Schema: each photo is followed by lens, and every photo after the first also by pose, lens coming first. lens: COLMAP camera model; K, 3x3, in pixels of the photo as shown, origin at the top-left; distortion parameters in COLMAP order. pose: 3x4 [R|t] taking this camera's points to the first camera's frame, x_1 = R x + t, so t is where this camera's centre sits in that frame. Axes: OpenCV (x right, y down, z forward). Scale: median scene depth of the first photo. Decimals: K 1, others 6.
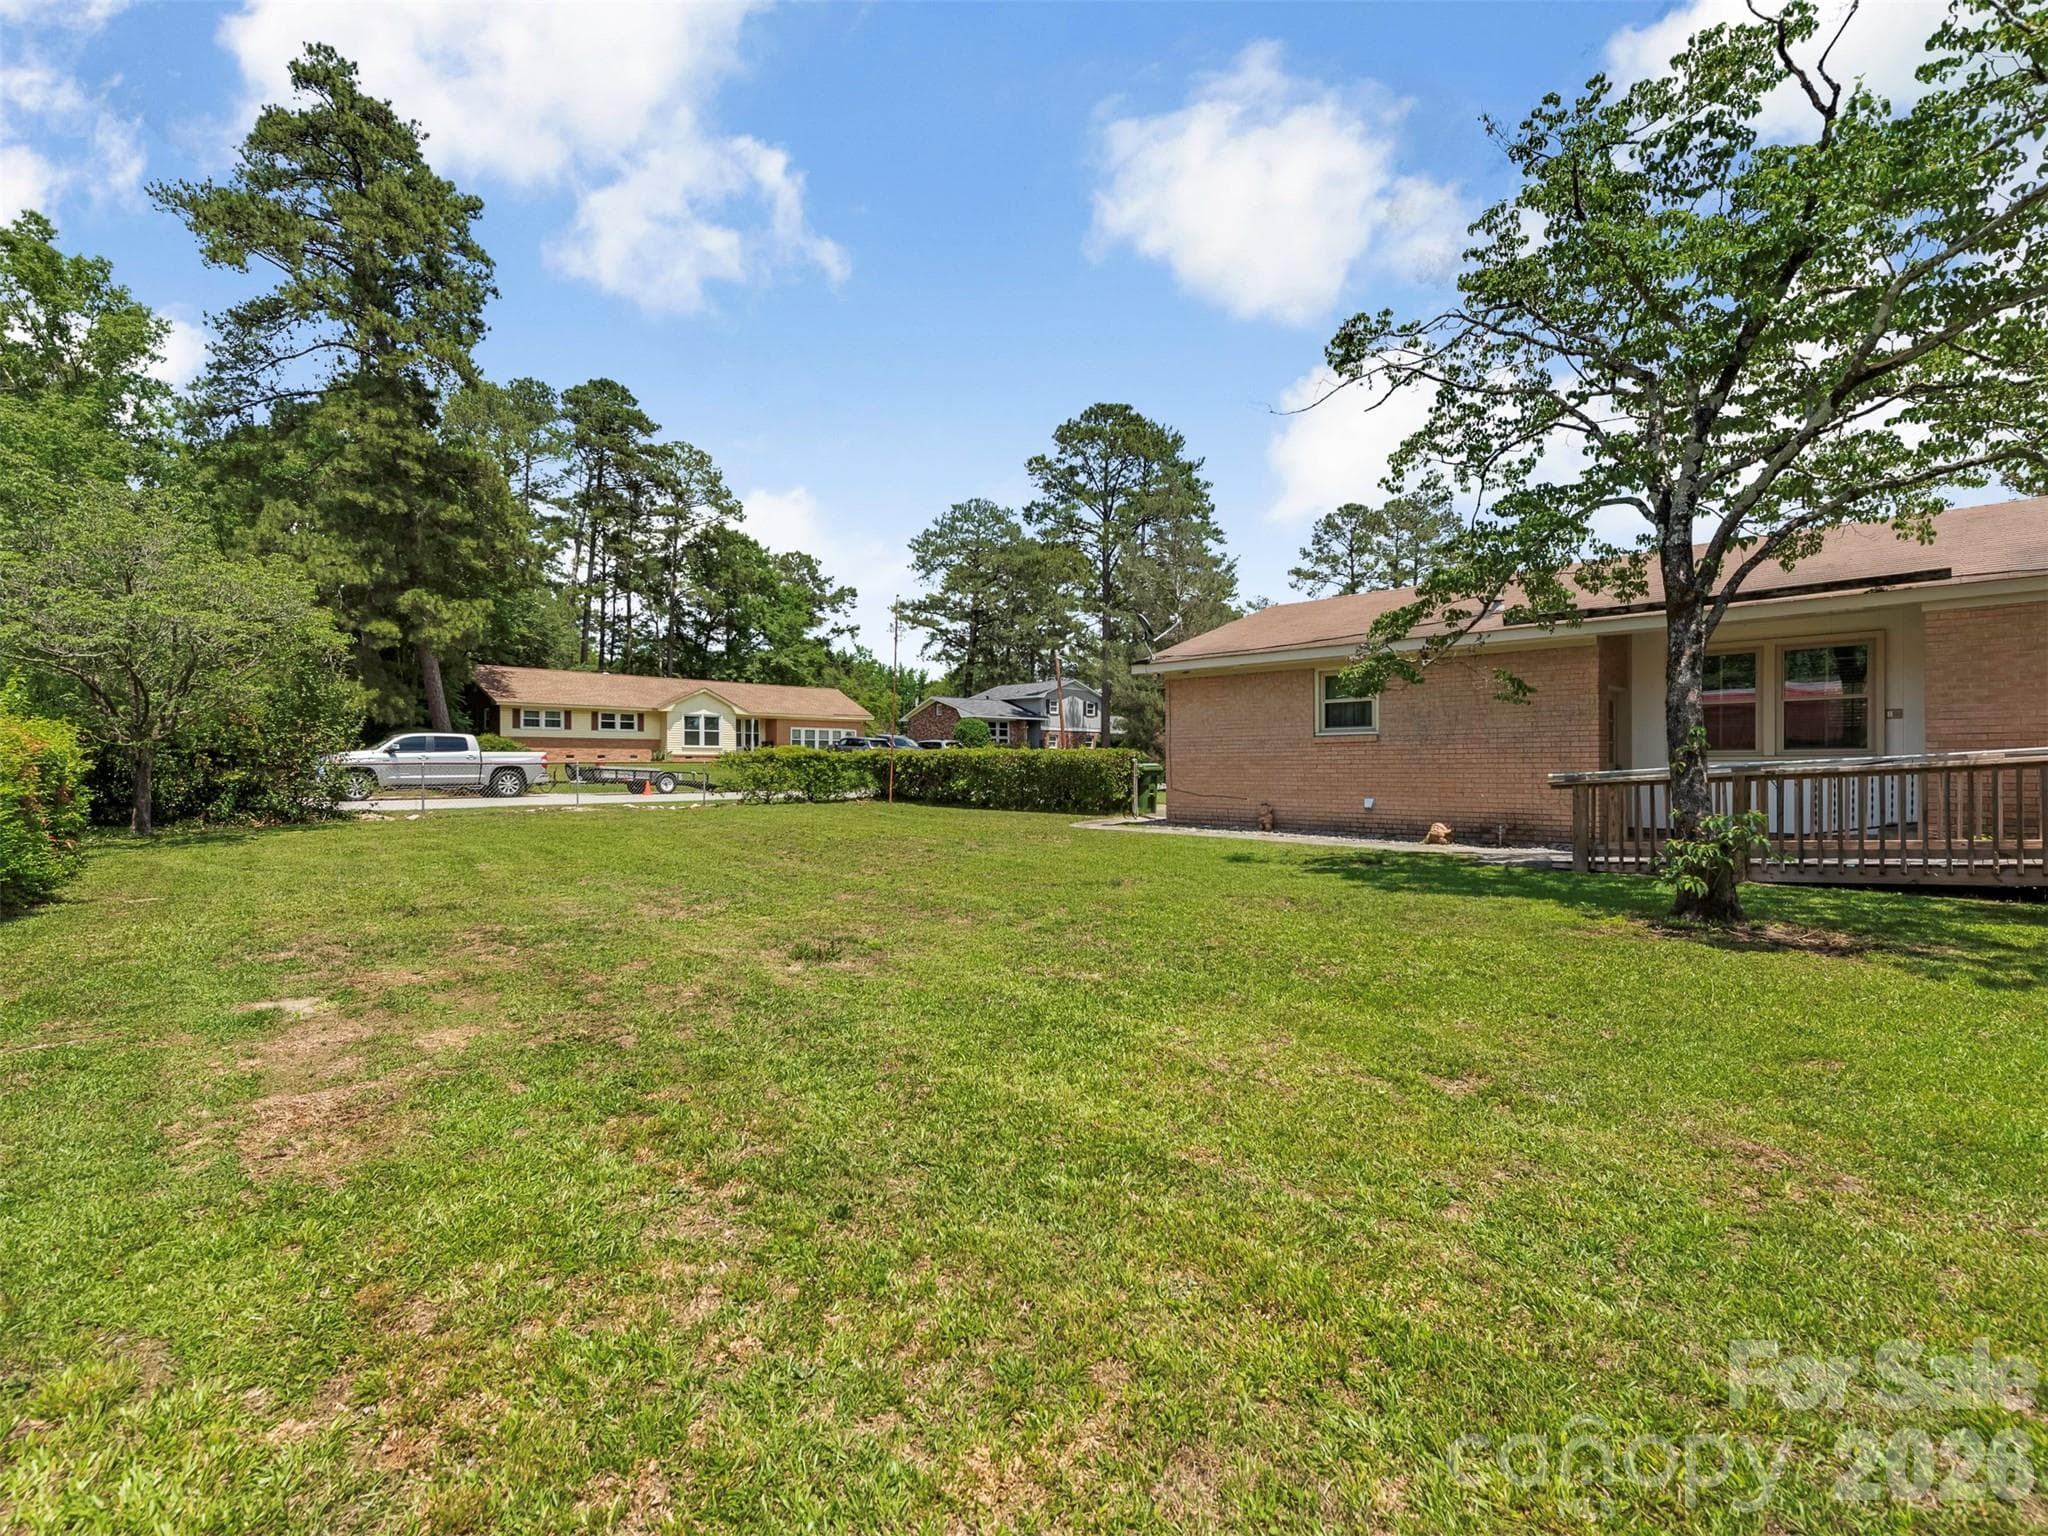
lens RADIAL K [[929.0, 0, 1024.0], [0, 929.0, 768.0], [0, 0, 1]] dist [0.000830, 0.000044]
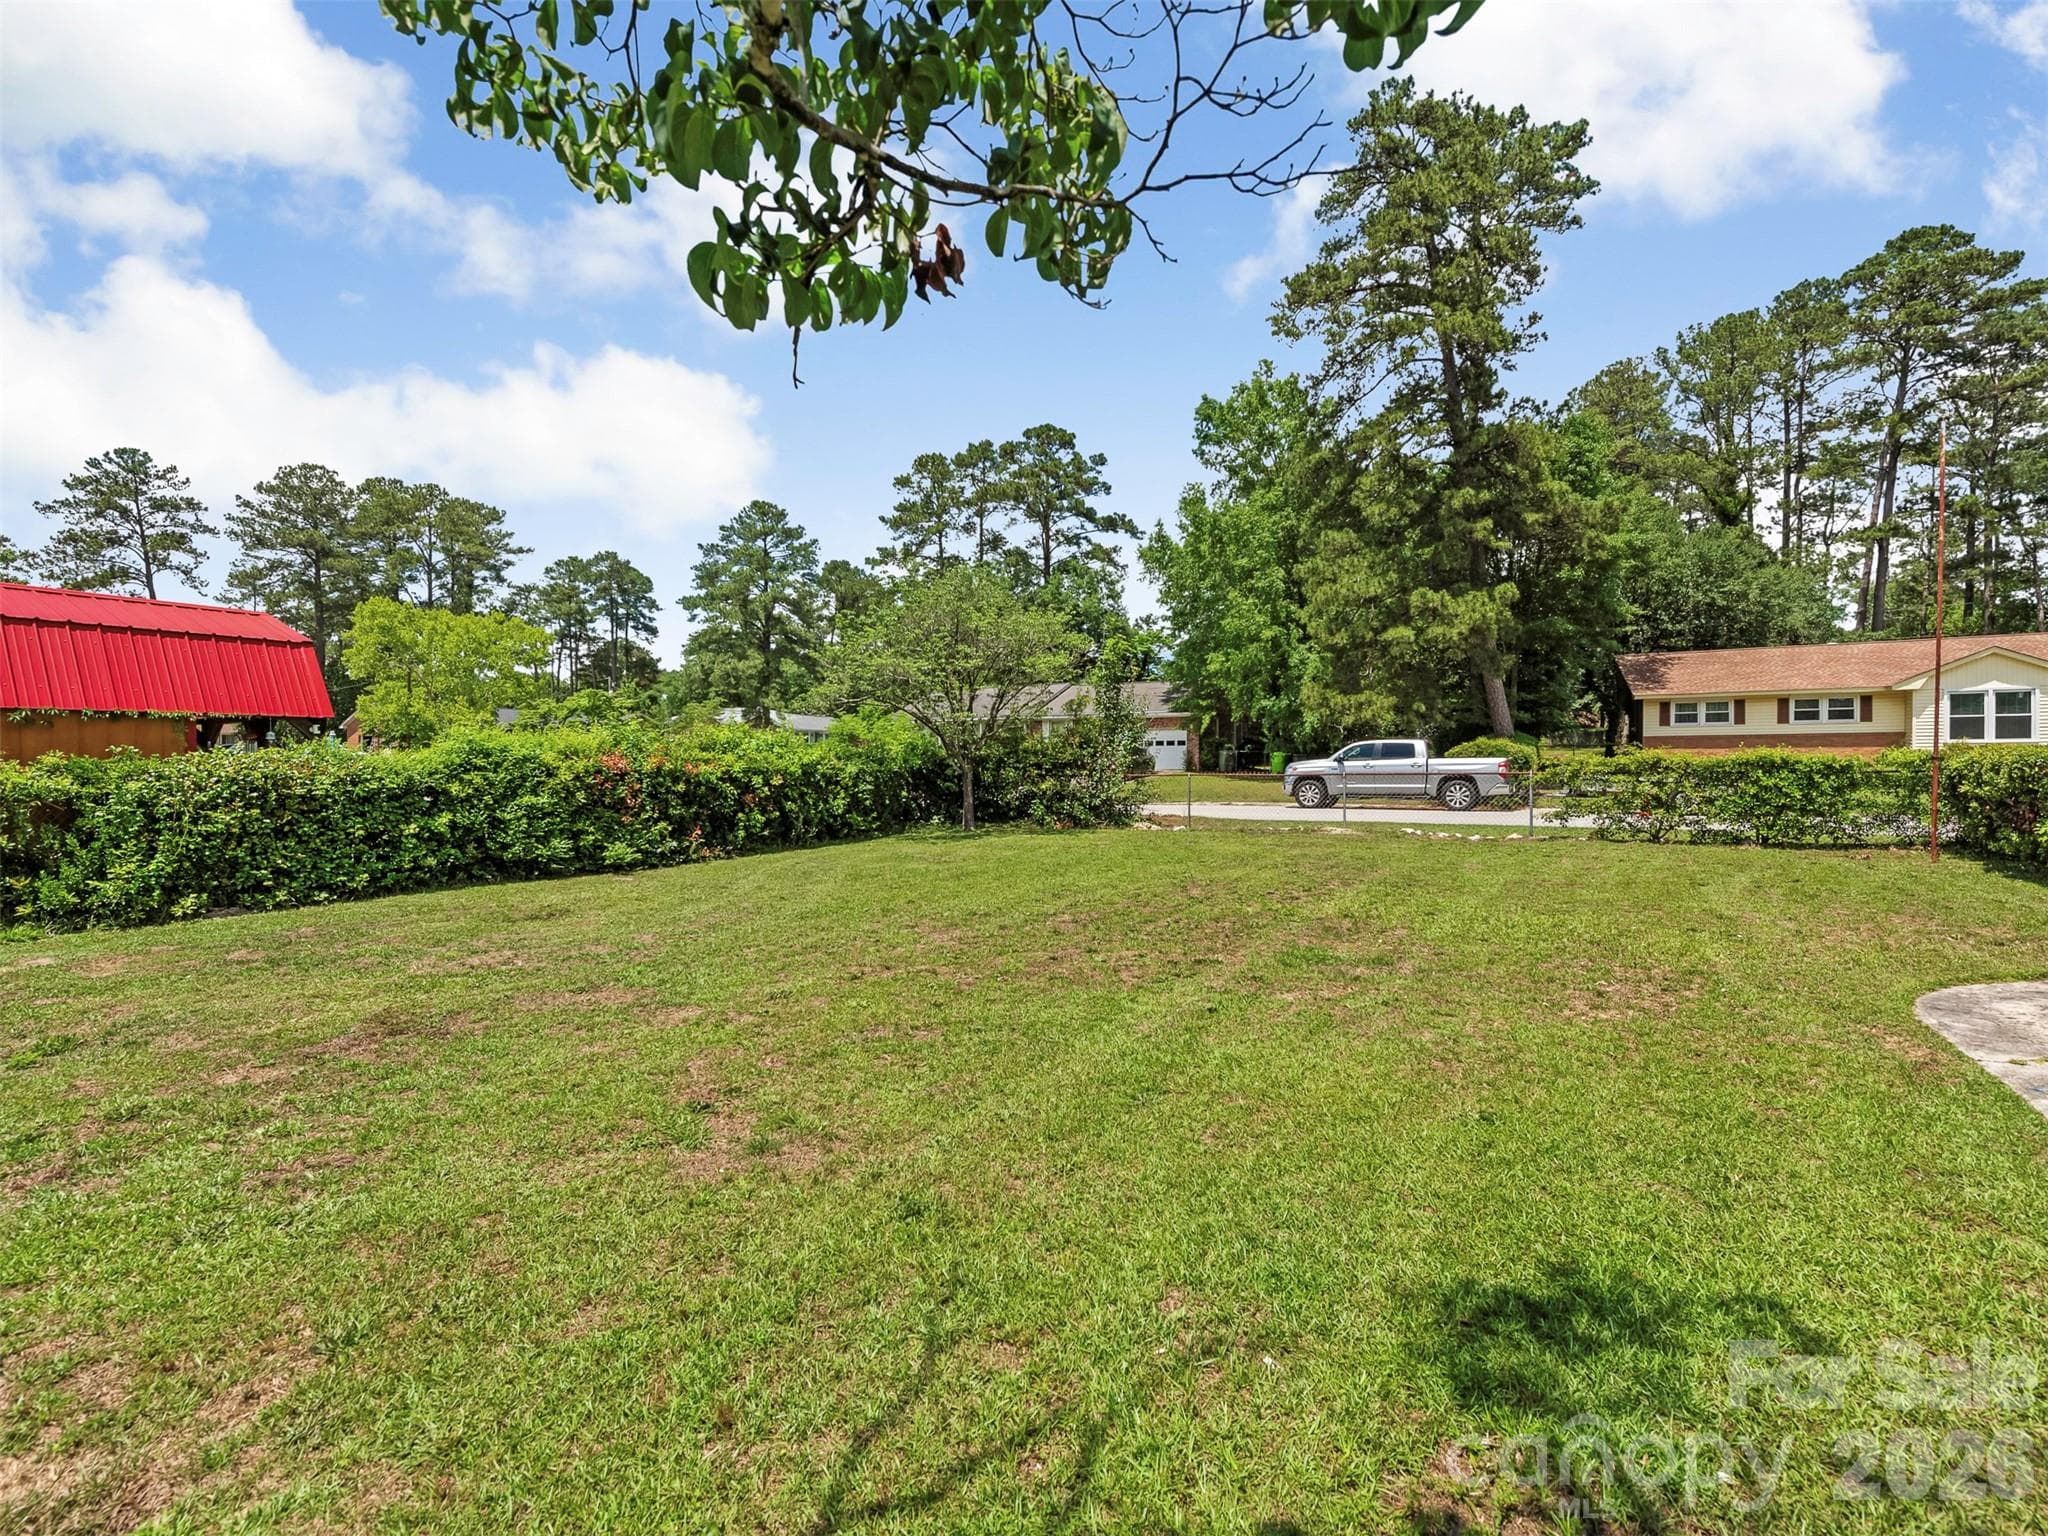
lens RADIAL K [[929.0, 0, 1024.0], [0, 929.0, 768.0], [0, 0, 1]] dist [0.000830, 0.000044]
pose [[0.241270, 0.000176, -0.970458, 0.115062], [-0.000369, 1.000000, 0.000090, -0.004968], [0.970458, 0.000336, 0.241270, 0.239096]]
